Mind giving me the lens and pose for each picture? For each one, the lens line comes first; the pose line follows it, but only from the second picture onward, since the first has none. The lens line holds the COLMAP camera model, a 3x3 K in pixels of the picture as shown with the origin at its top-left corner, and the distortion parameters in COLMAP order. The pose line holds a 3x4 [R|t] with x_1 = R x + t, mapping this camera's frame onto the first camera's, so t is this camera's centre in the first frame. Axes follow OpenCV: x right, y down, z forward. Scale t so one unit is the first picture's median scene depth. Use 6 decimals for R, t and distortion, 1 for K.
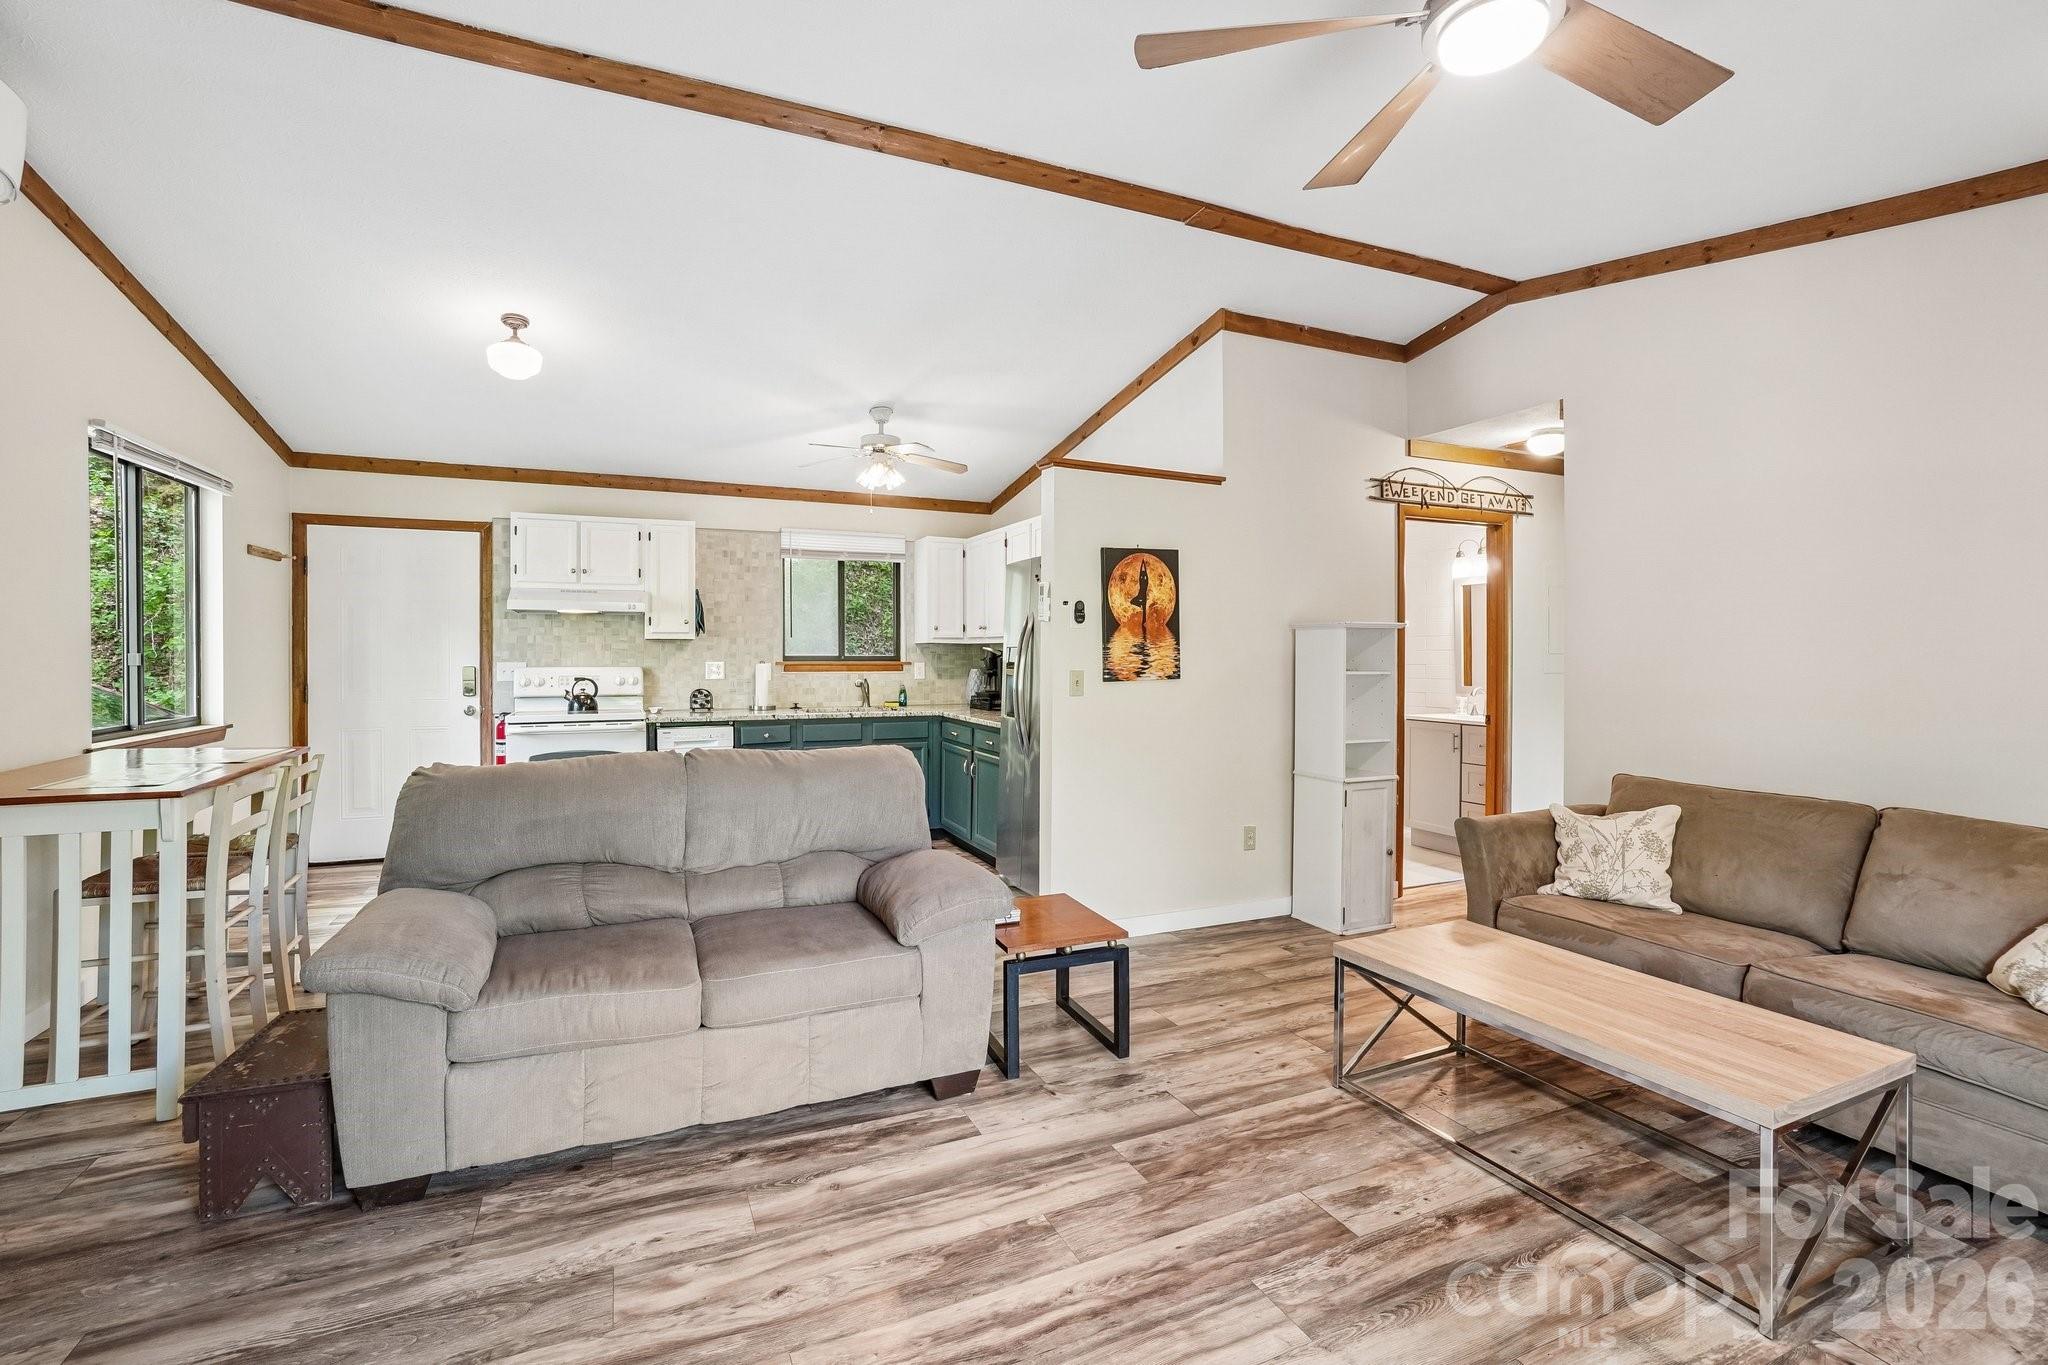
lens RADIAL K [[907.6, 0, 1015.3], [0, 907.6, 665.6], [0, 0, 1]] dist [-0.049826, 0.022725]
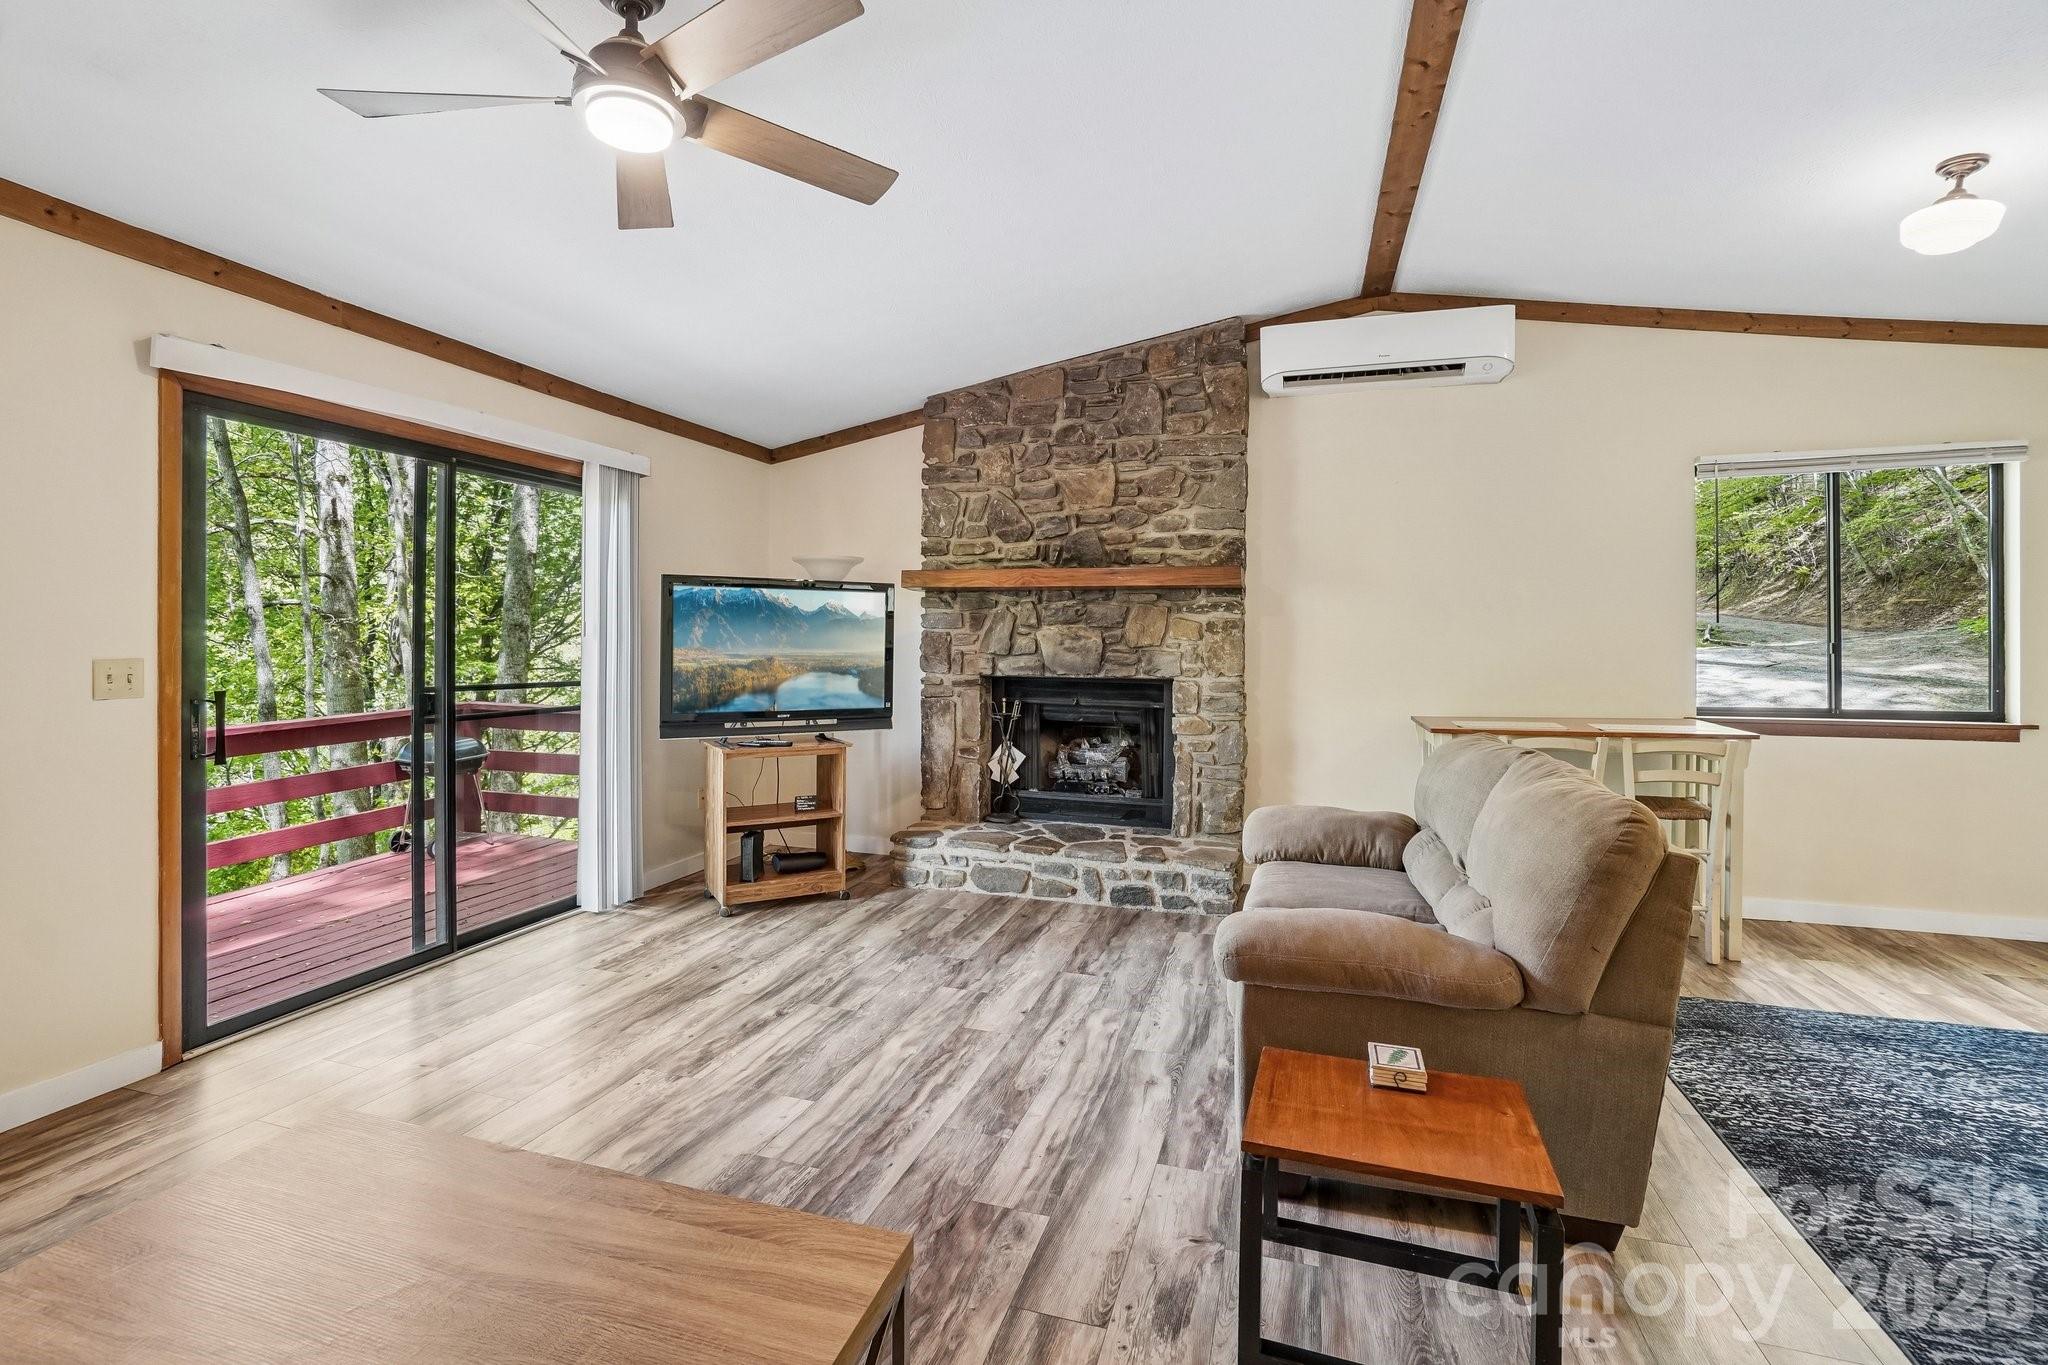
lens RADIAL K [[910.7, 0, 1011.4], [0, 910.7, 636.4], [0, 0, 1]] dist [-0.052152, 0.021337]
pose [[-0.665786, -0.009061, -0.746088, 0.318422], [-0.012964, 0.999916, -0.000574, -0.004892], [0.746030, 0.009290, -0.665848, 0.636096]]
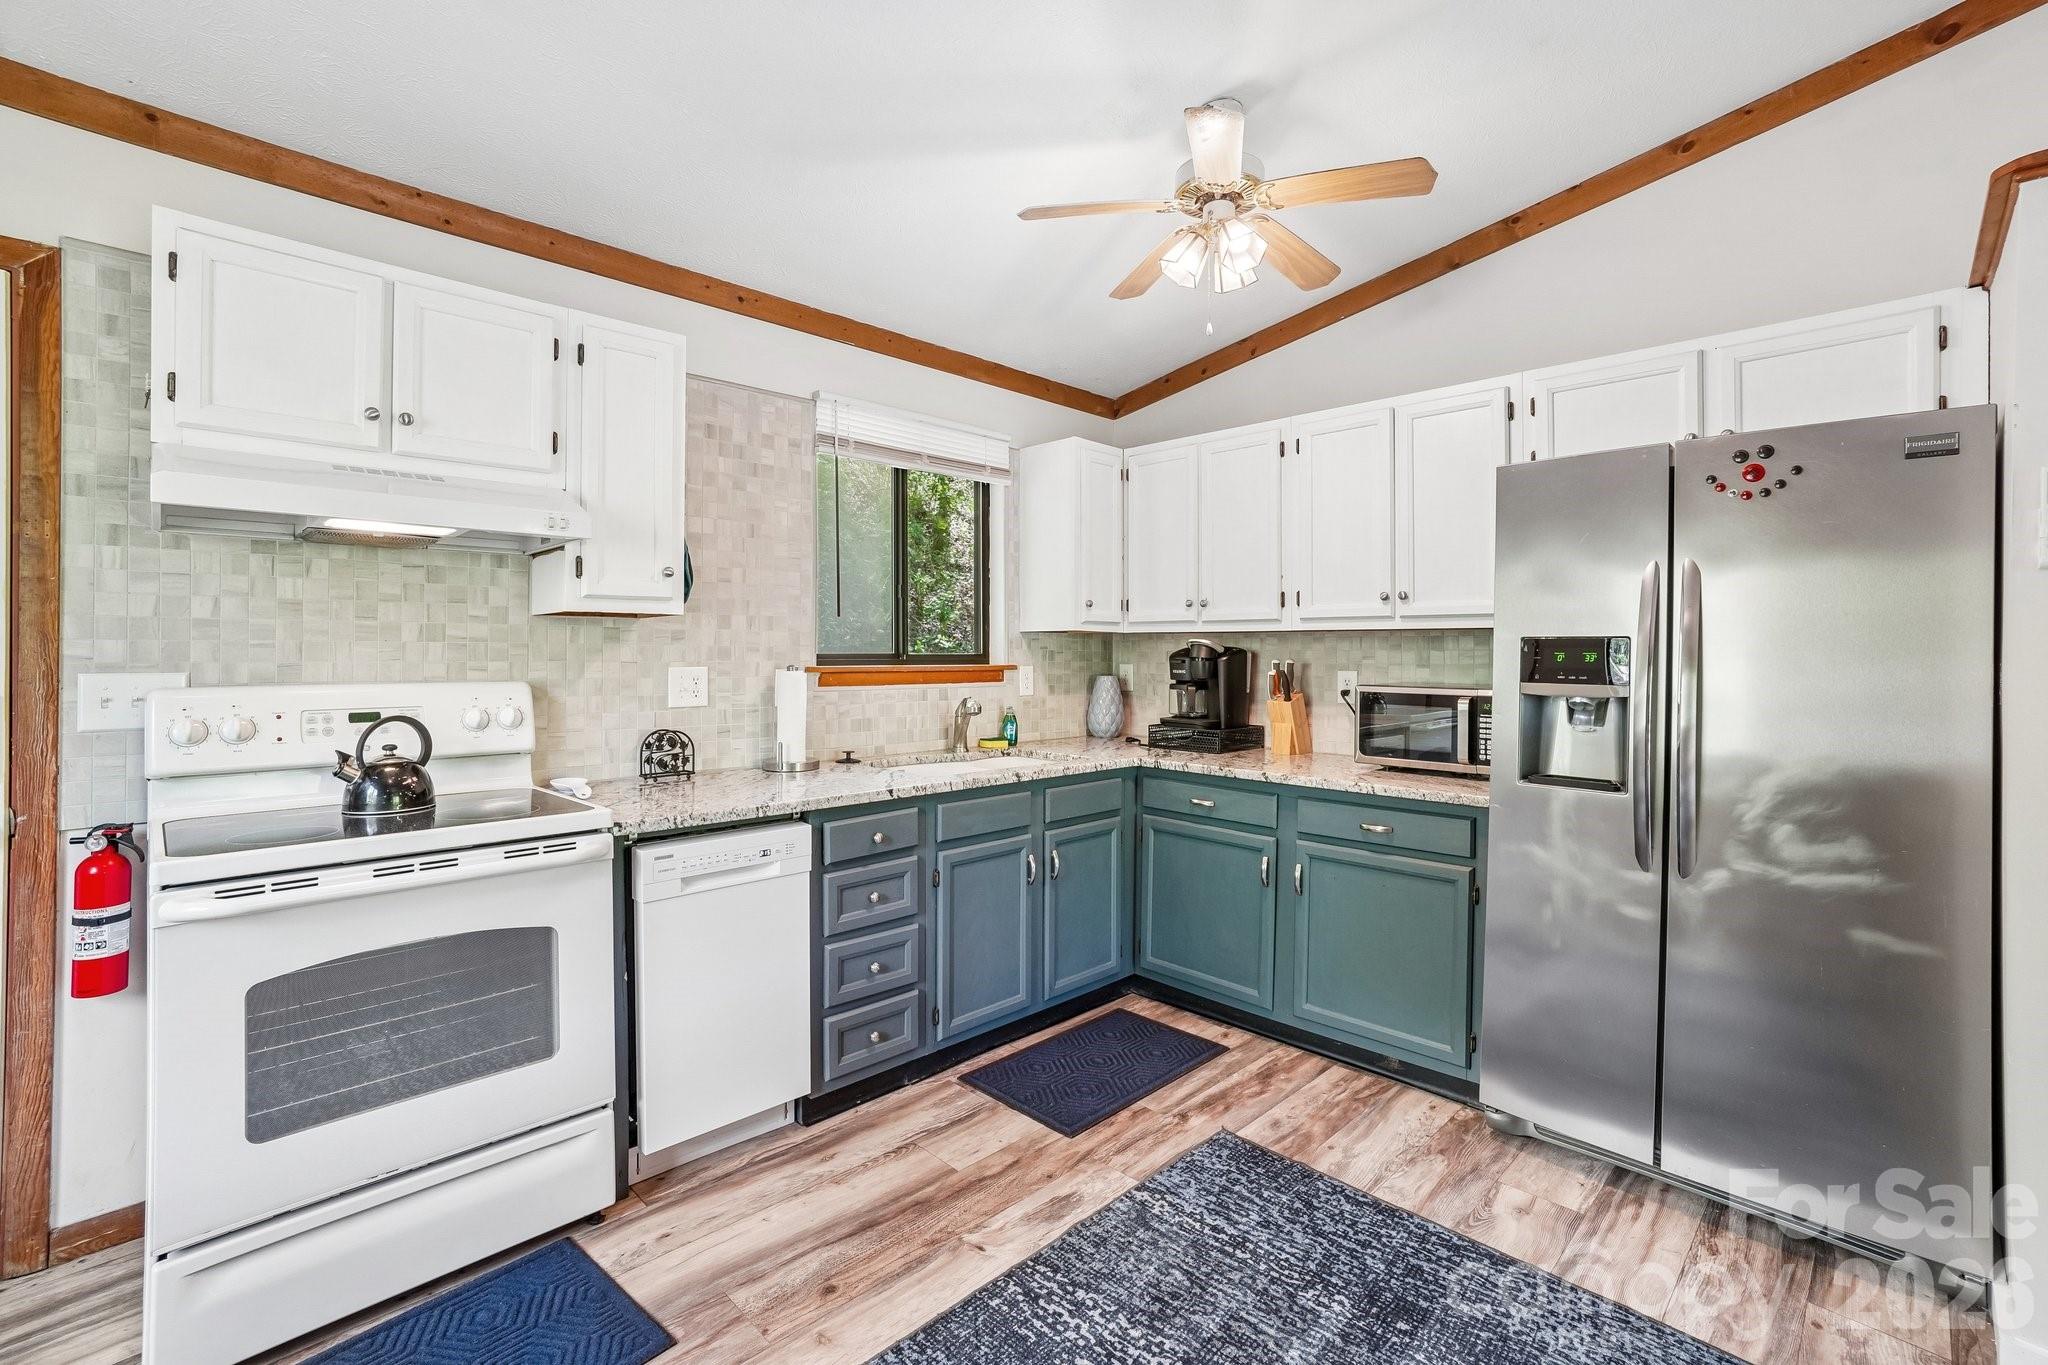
lens RADIAL K [[905.9, 0, 1015.5], [0, 905.9, 650.2], [0, 0, 1]] dist [-0.049819, 0.022866]
pose [[0.937134, 0.001359, 0.348968, -0.365025], [0.003113, 0.999920, -0.012254, -0.007383], [-0.348956, 0.012570, 0.937055, 0.567777]]
